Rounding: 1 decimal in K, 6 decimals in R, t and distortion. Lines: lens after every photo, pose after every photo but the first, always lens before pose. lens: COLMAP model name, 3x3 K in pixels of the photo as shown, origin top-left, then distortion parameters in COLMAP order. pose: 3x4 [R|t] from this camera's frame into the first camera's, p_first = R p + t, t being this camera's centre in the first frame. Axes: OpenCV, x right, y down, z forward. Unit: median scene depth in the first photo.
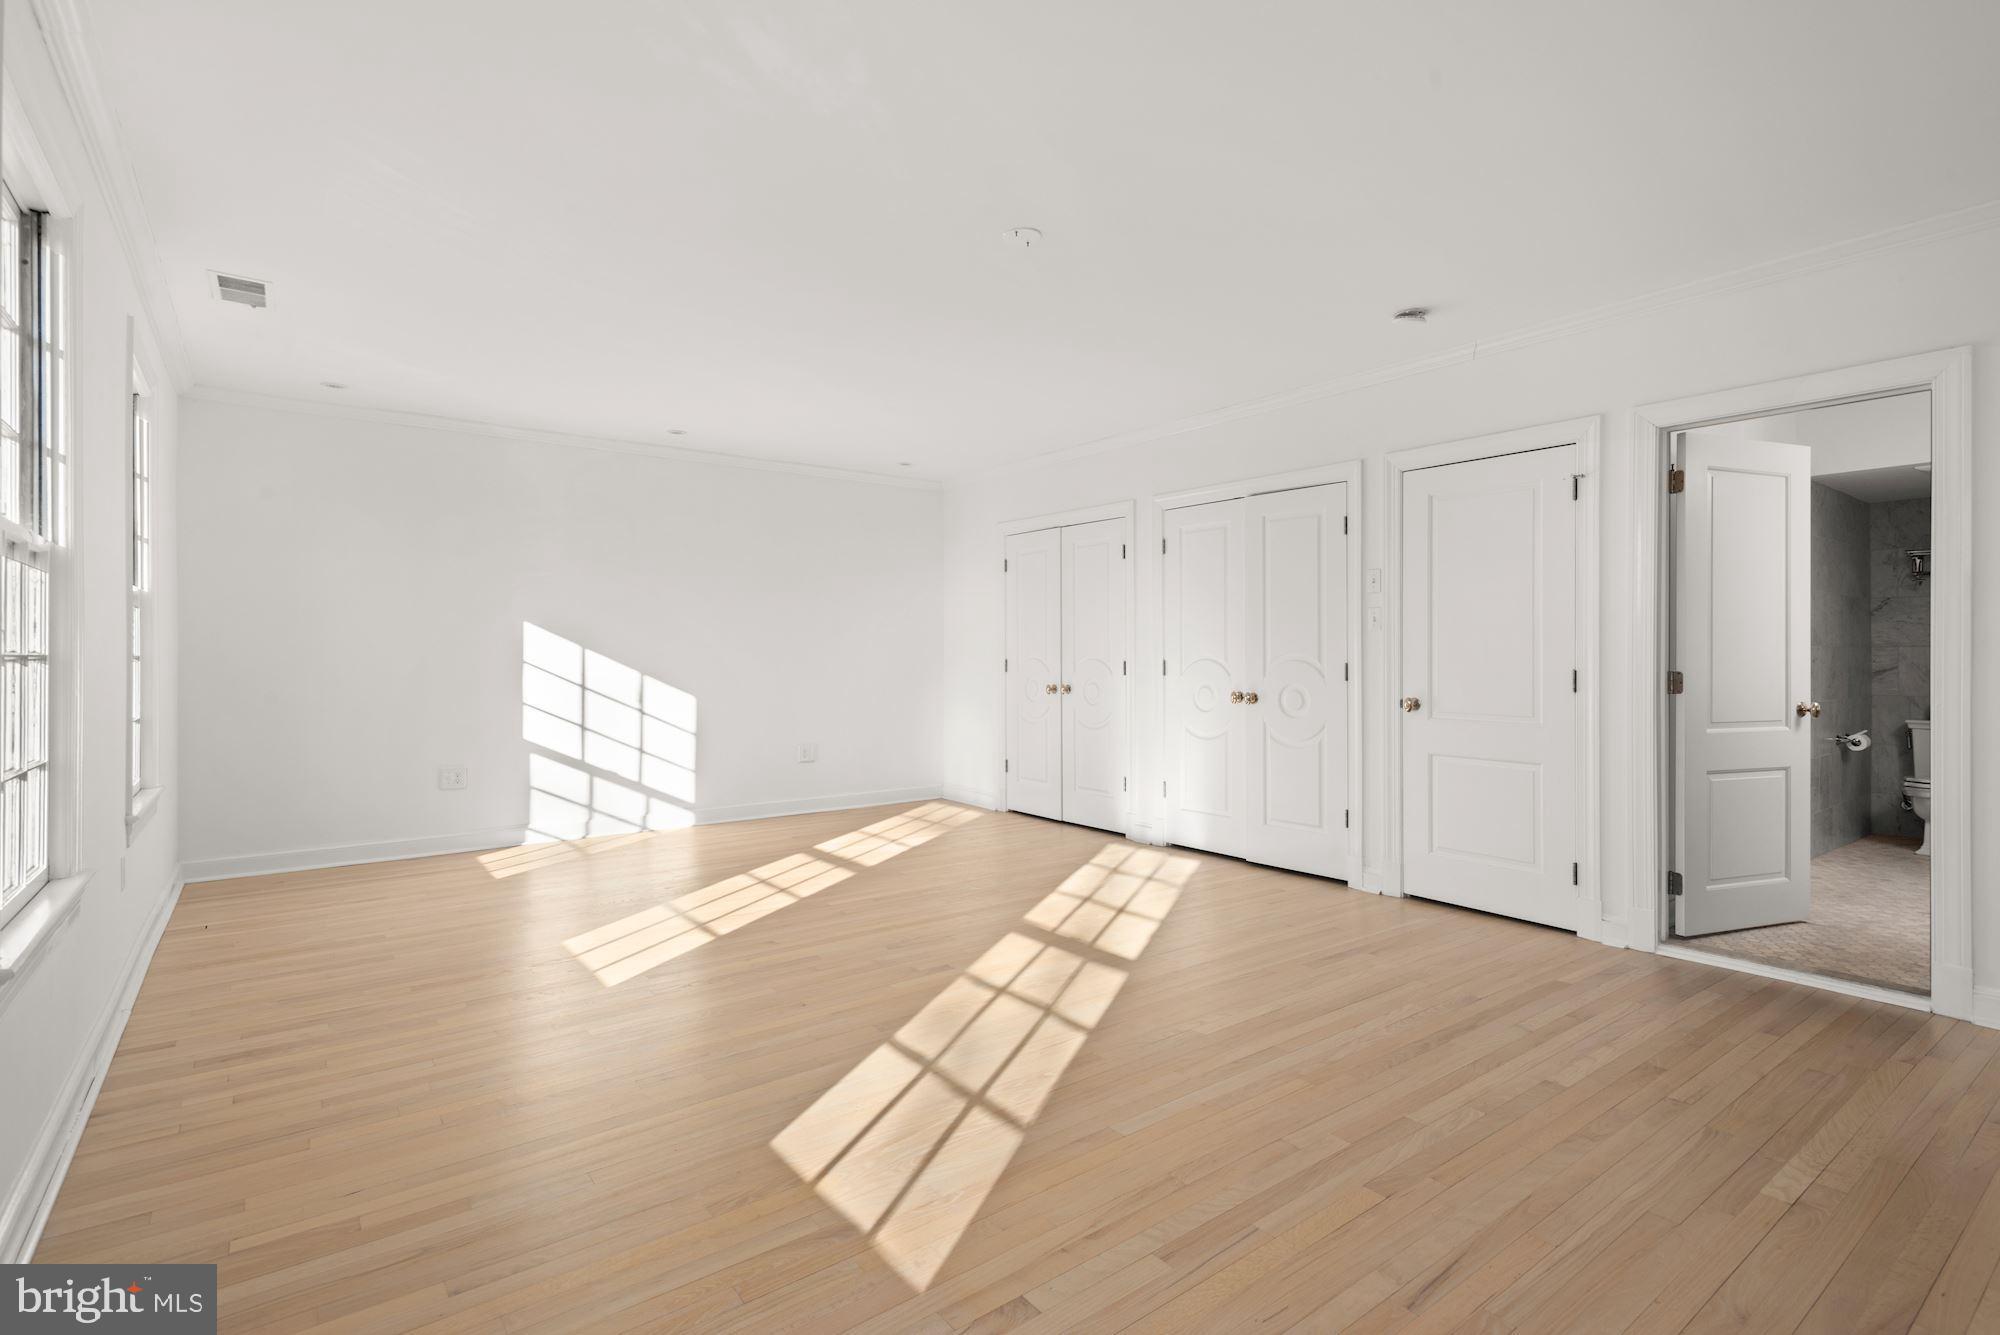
lens RADIAL K [[955.6, 0, 992.6], [0, 955.6, 659.8], [0, 0, 1]] dist [0.014024, -0.000996]
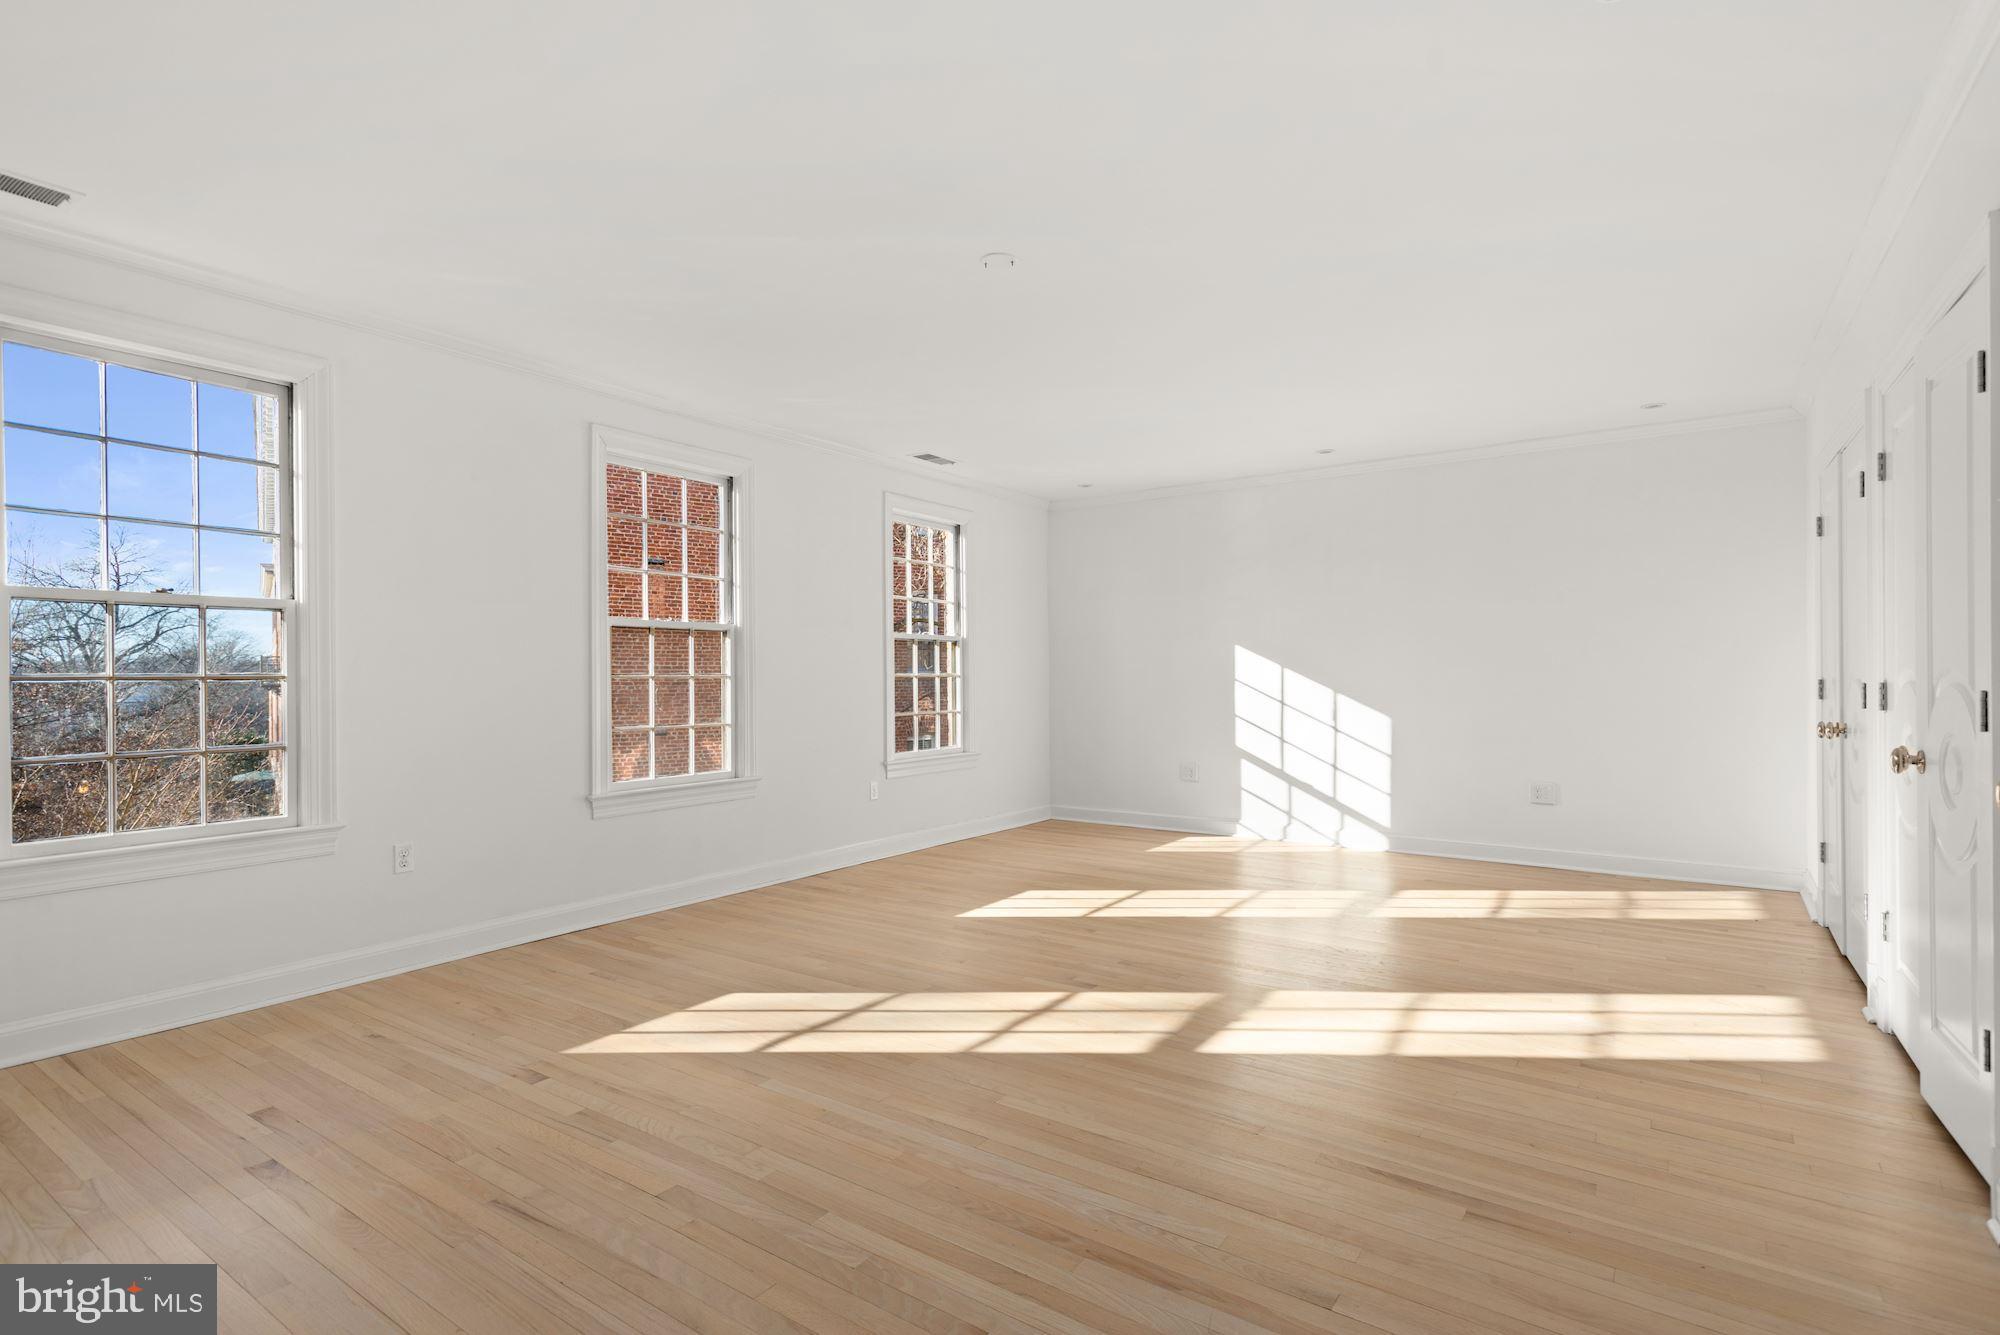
lens RADIAL K [[955.6, 0, 990.5], [0, 955.6, 671.7], [0, 0, 1]] dist [0.014024, -0.000996]
pose [[0.314741, -0.002568, -0.949174, 0.506499], [-0.002634, 0.999990, -0.003579, -0.002667], [0.949174, 0.003626, 0.314731, 0.338621]]
